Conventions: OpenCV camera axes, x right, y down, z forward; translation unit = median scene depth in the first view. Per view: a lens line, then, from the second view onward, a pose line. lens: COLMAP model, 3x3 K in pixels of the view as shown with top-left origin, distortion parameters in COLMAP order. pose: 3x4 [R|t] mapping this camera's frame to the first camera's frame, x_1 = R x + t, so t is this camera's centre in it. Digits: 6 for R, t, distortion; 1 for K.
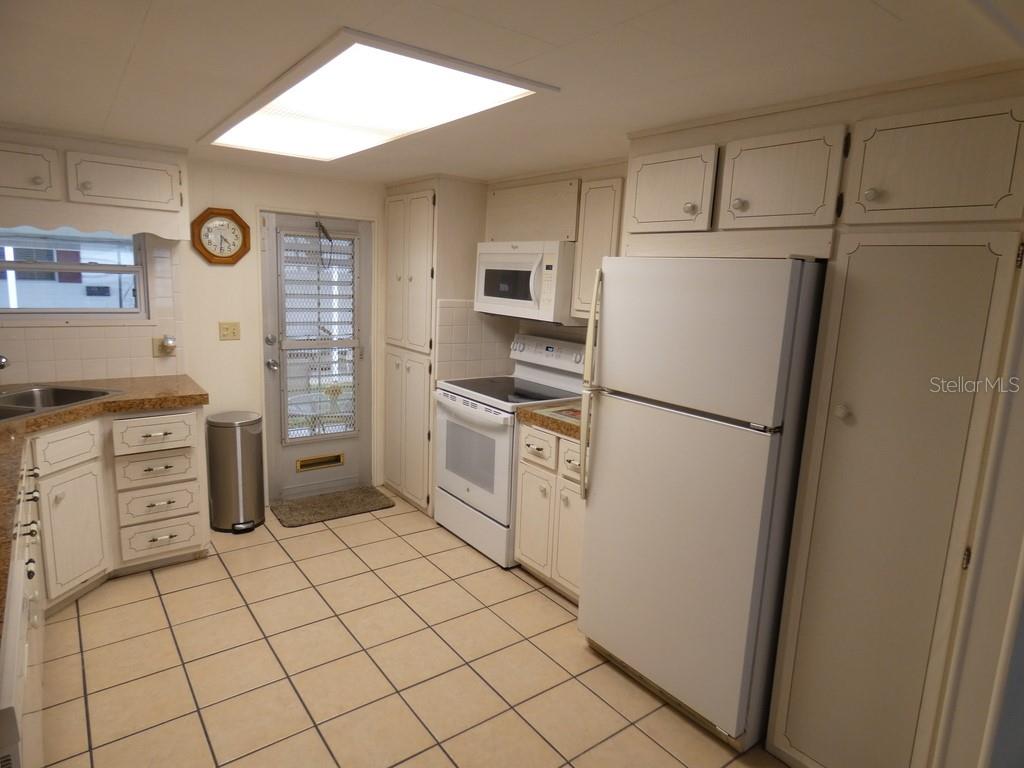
lens RADIAL K [[614.4, 0, 512.0], [0, 614.4, 383.2], [0, 0, 1]] dist [0.009179, -0.004196]
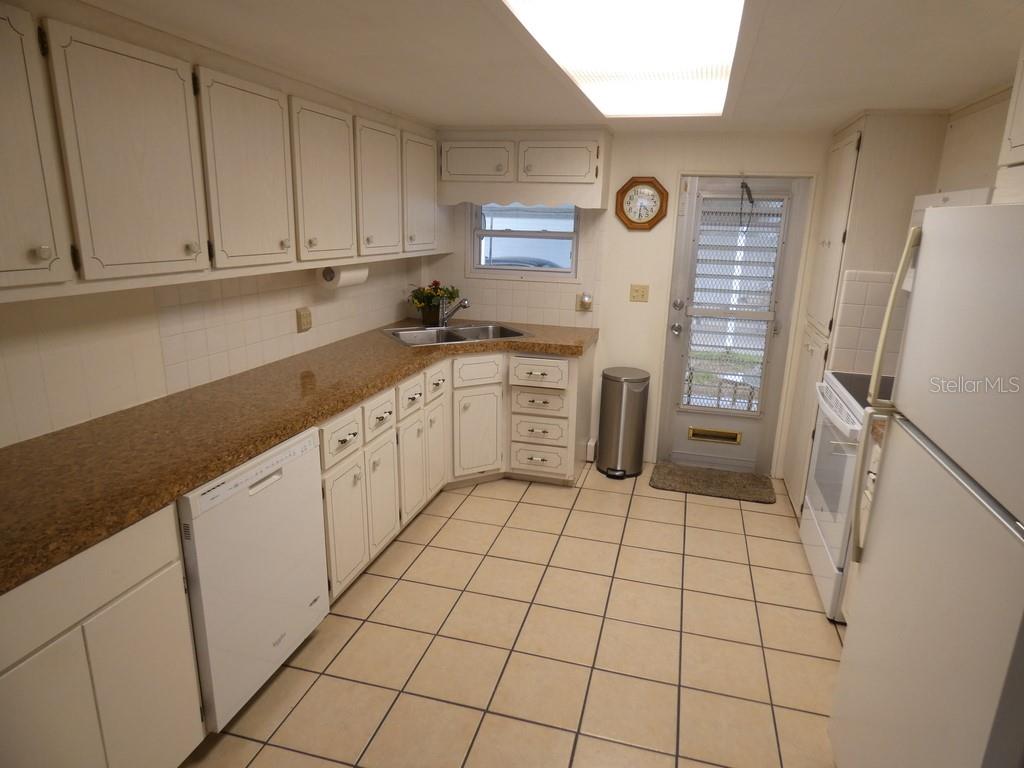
lens RADIAL K [[614.4, 0, 515.6], [0, 614.4, 379.5], [0, 0, 1]] dist [0.009179, -0.004196]
pose [[0.612981, 0.174398, -0.770610, 0.266364], [-0.138207, 0.983965, 0.112747, -0.028589], [0.777916, 0.037392, 0.627255, 0.172464]]
